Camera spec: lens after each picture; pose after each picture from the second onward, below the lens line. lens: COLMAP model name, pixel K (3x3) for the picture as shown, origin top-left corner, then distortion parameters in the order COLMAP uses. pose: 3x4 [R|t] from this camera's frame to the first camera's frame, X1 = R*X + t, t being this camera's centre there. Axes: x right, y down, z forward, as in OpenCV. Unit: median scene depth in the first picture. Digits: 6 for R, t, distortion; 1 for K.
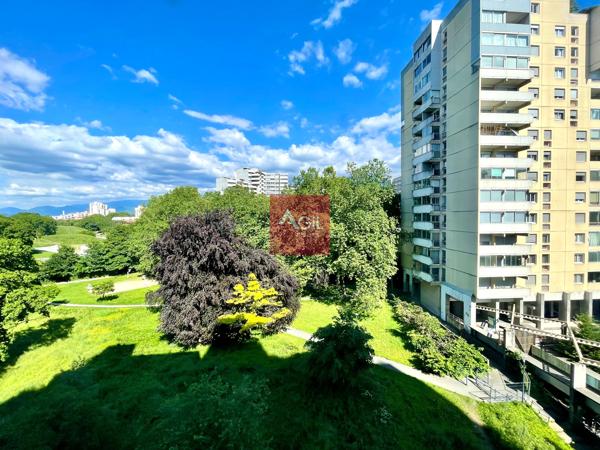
lens RADIAL K [[243.3, 0, 300.1], [0, 243.3, 221.9], [0, 0, 1]] dist [-0.001930, -0.000180]
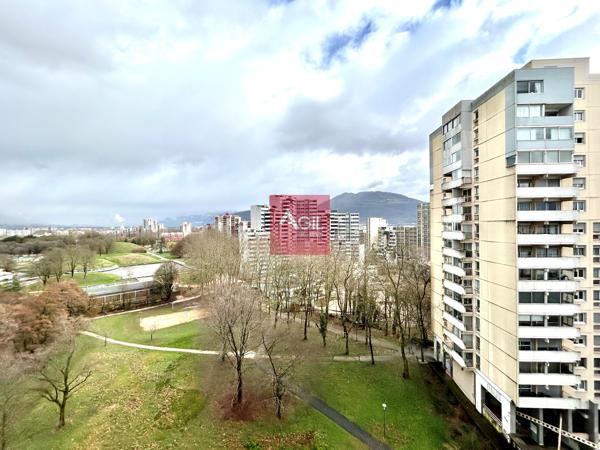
lens RADIAL K [[231.9, 0, 302.1], [0, 231.9, 224.6], [0, 0, 1]] dist [0.001919, 0.000080]
pose [[0.993832, 0.002556, -0.110863, -0.002800], [-0.005239, 0.999700, -0.023916, -0.295198], [0.110769, 0.024349, 0.993548, -0.007335]]
